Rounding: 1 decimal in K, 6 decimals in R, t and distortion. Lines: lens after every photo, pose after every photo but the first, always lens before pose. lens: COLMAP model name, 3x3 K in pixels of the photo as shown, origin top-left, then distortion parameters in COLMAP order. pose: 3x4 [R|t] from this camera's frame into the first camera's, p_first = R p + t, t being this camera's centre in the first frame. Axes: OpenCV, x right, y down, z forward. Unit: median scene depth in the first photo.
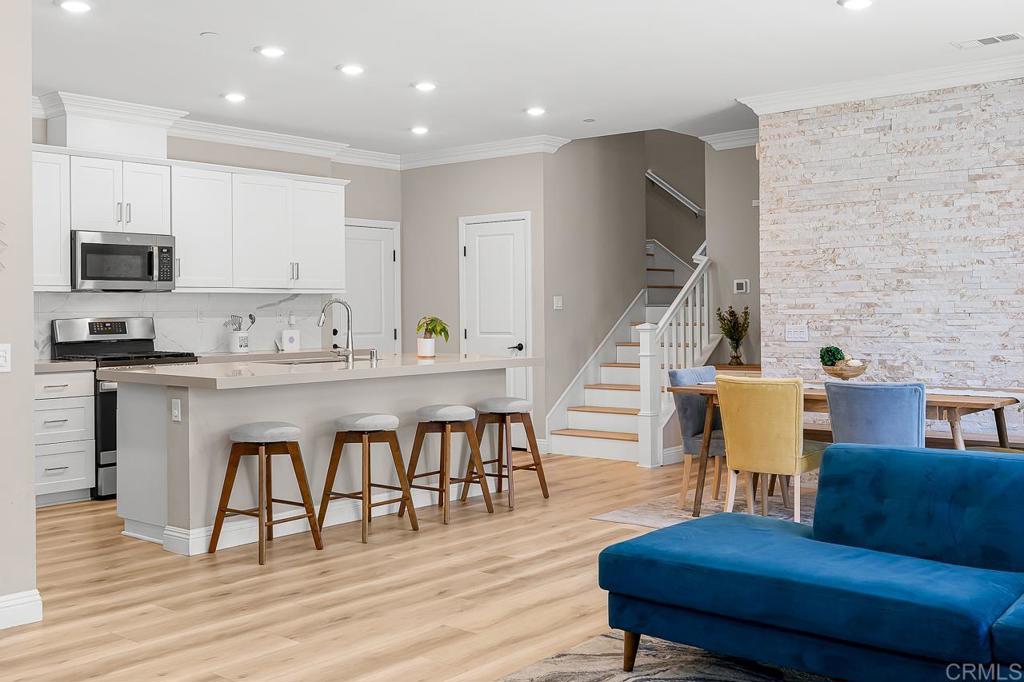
lens RADIAL K [[1045.4, 0, 413.5], [0, 1045.4, 309.7], [0, 0, 1]] dist [0.008292, 0.011184]
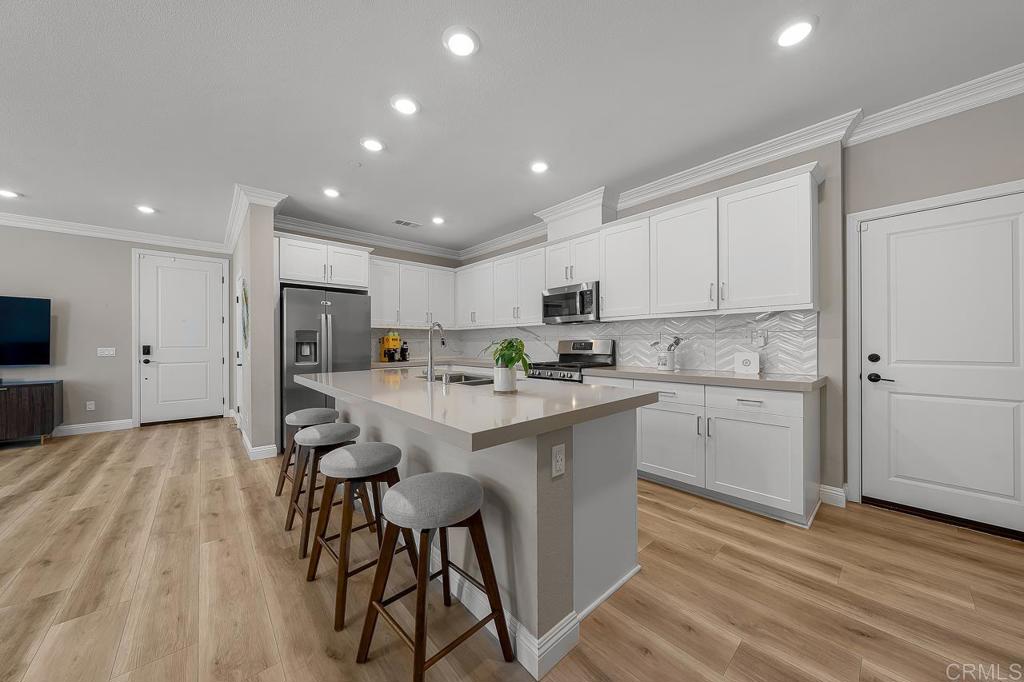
lens RADIAL K [[348.3, 0, 481.8], [0, 348.3, 343.2], [0, 0, 1]] dist [0.009900, 0.000161]
pose [[-0.083471, 0.007986, -0.996478, 0.278147], [0.007636, 0.999944, 0.007374, 0.009105], [0.996481, -0.006994, -0.083527, 1.071178]]
